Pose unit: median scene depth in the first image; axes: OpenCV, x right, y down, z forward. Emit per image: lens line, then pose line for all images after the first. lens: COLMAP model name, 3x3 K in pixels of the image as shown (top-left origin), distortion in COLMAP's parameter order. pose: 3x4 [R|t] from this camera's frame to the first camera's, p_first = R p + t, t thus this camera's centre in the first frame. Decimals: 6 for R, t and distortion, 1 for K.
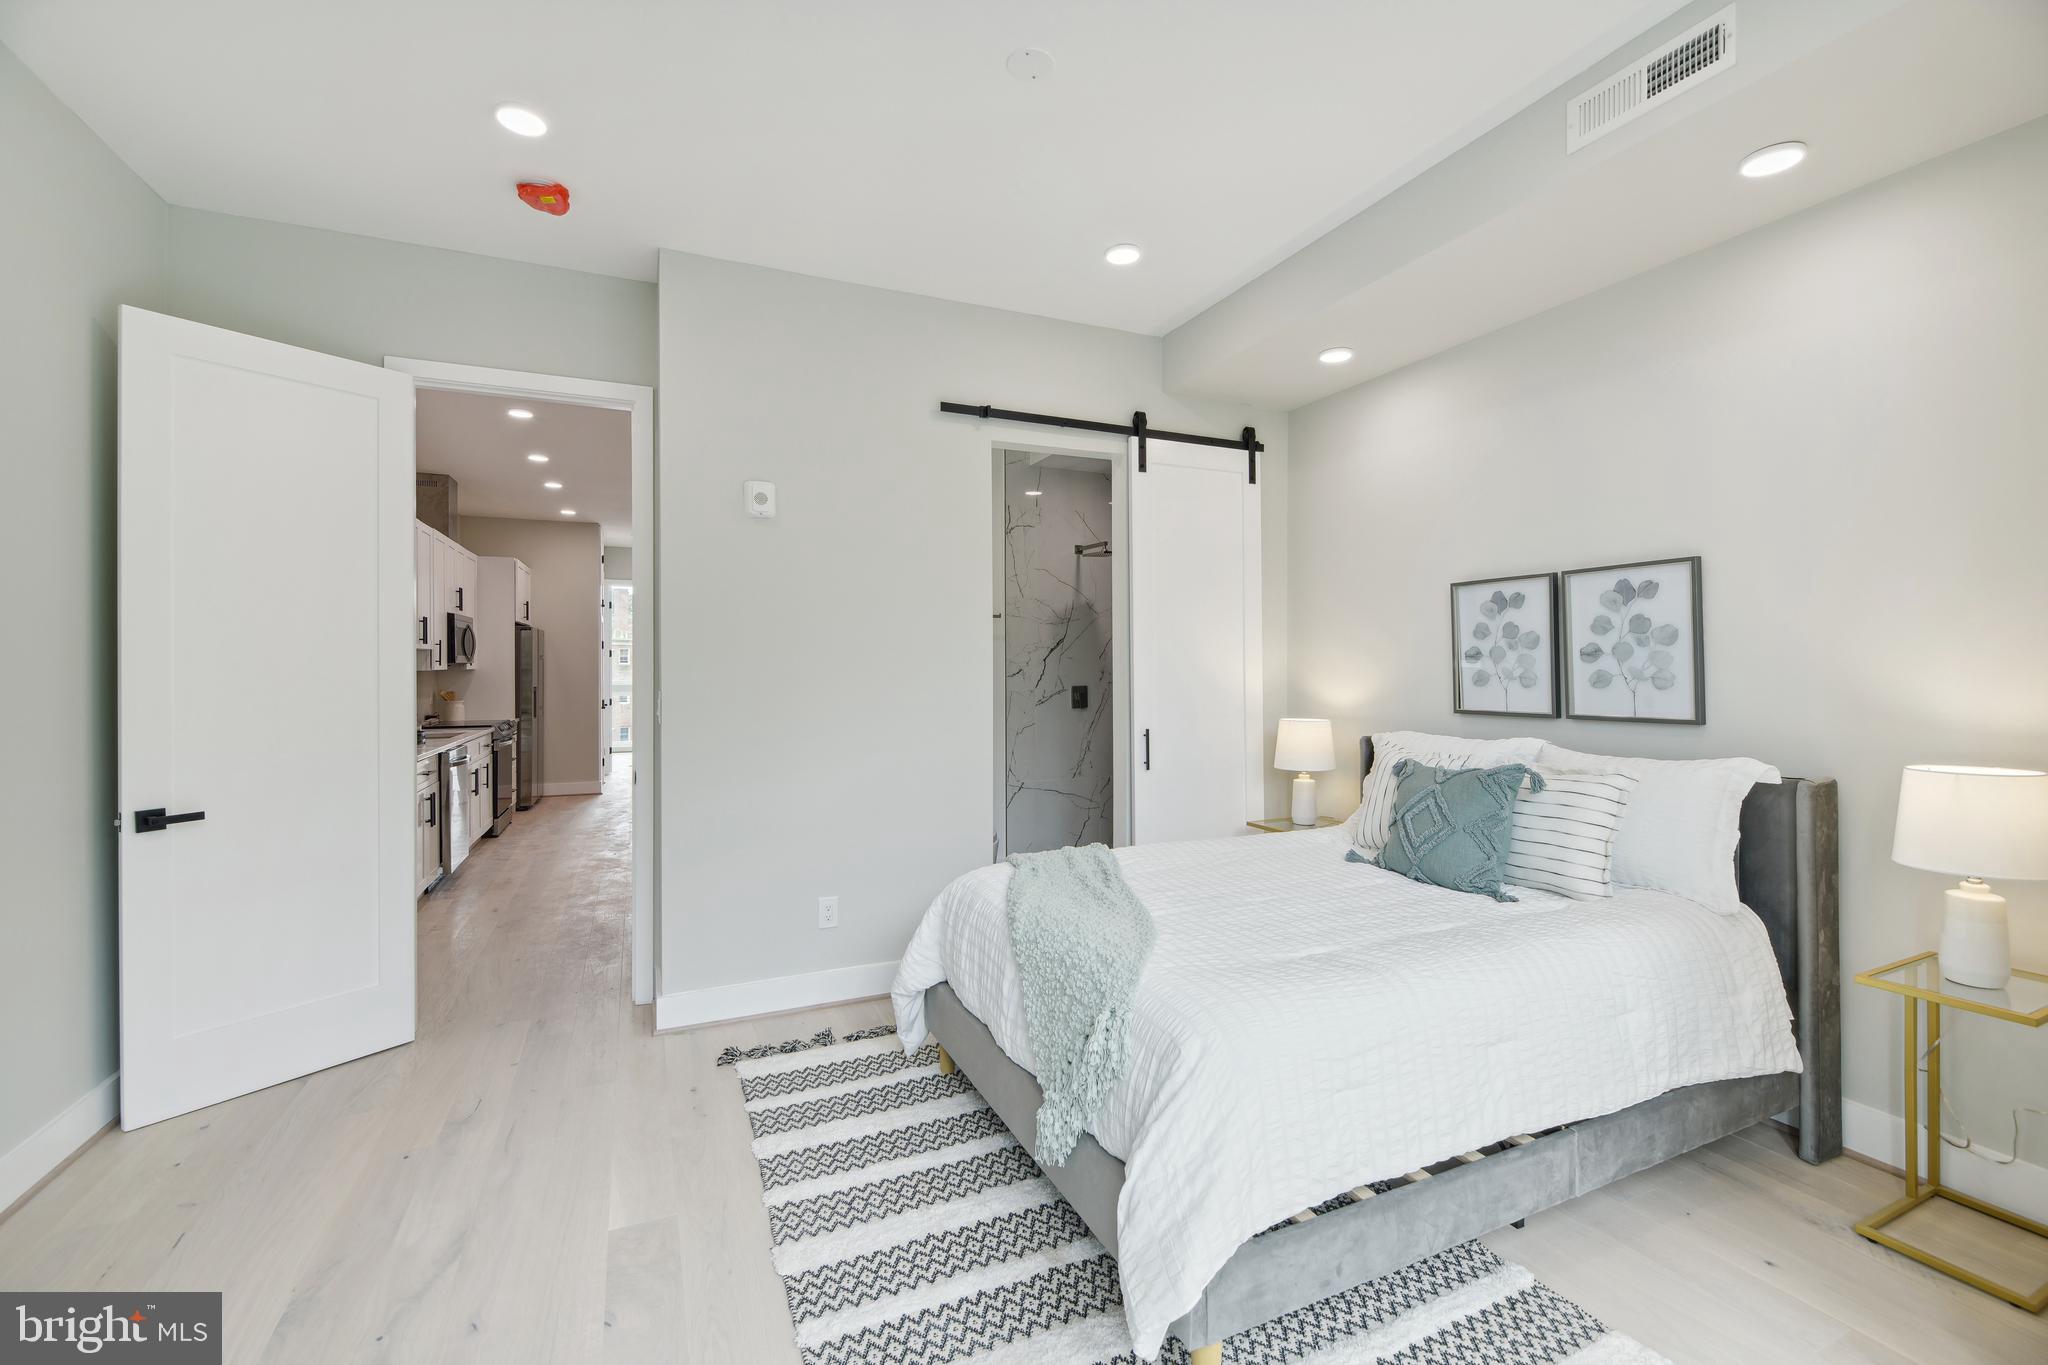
lens RADIAL K [[832.8, 0, 1017.0], [0, 832.8, 679.4], [0, 0, 1]] dist [0.002333, 0.000188]
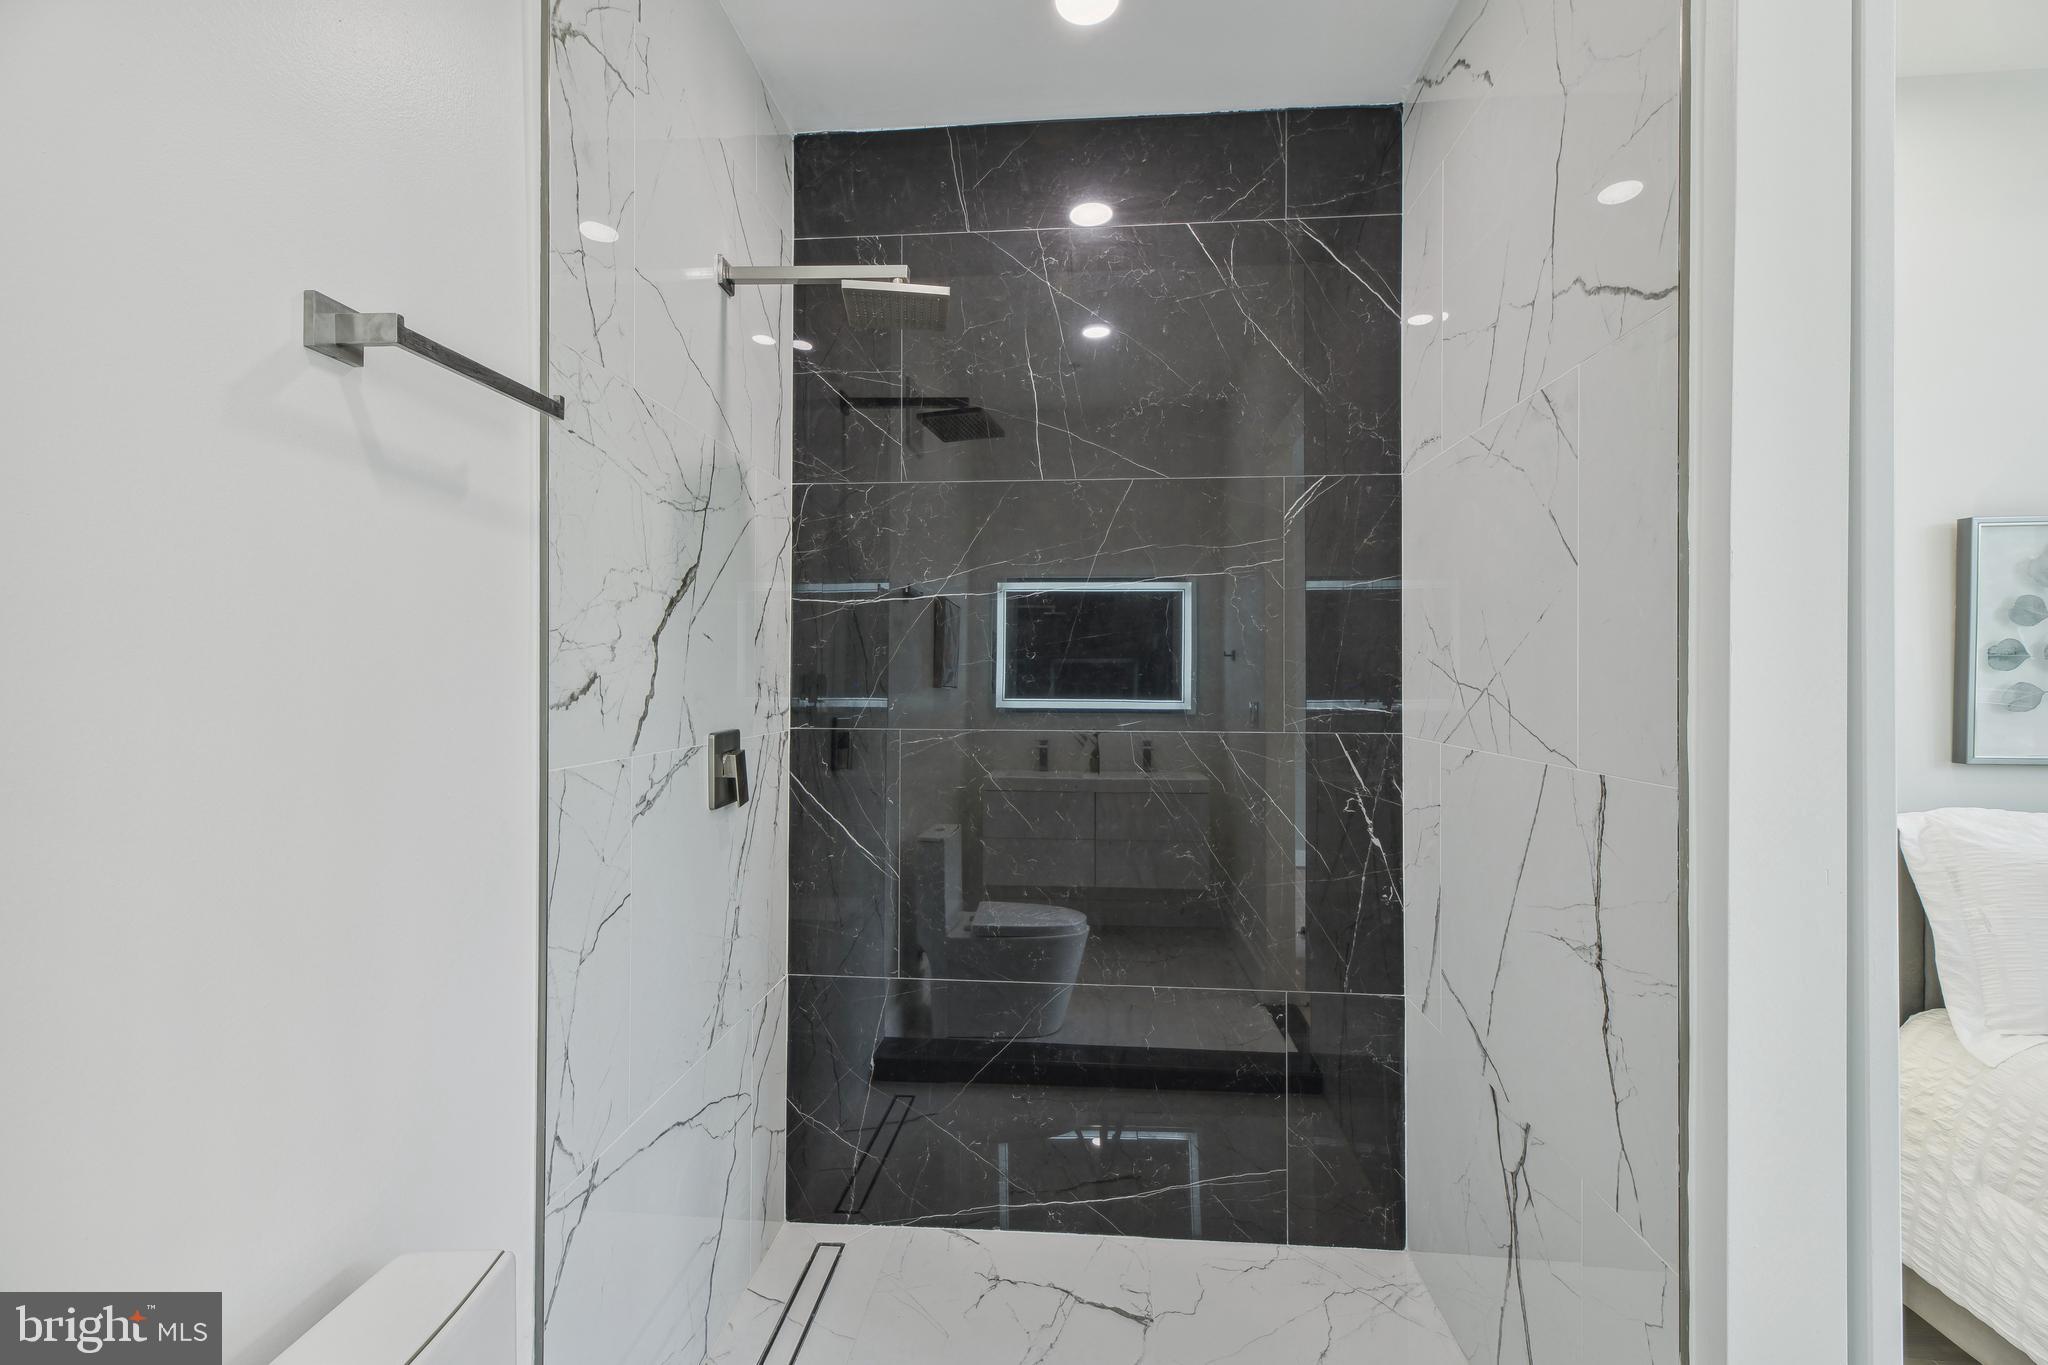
lens RADIAL K [[832.8, 0, 1017.0], [0, 832.8, 679.4], [0, 0, 1]] dist [0.002333, 0.000188]
pose [[0.493559, -0.013800, 0.869603, -0.236156], [0.003563, 0.999898, 0.013845, -0.024485], [-0.869705, -0.003735, 0.493557, 1.334127]]
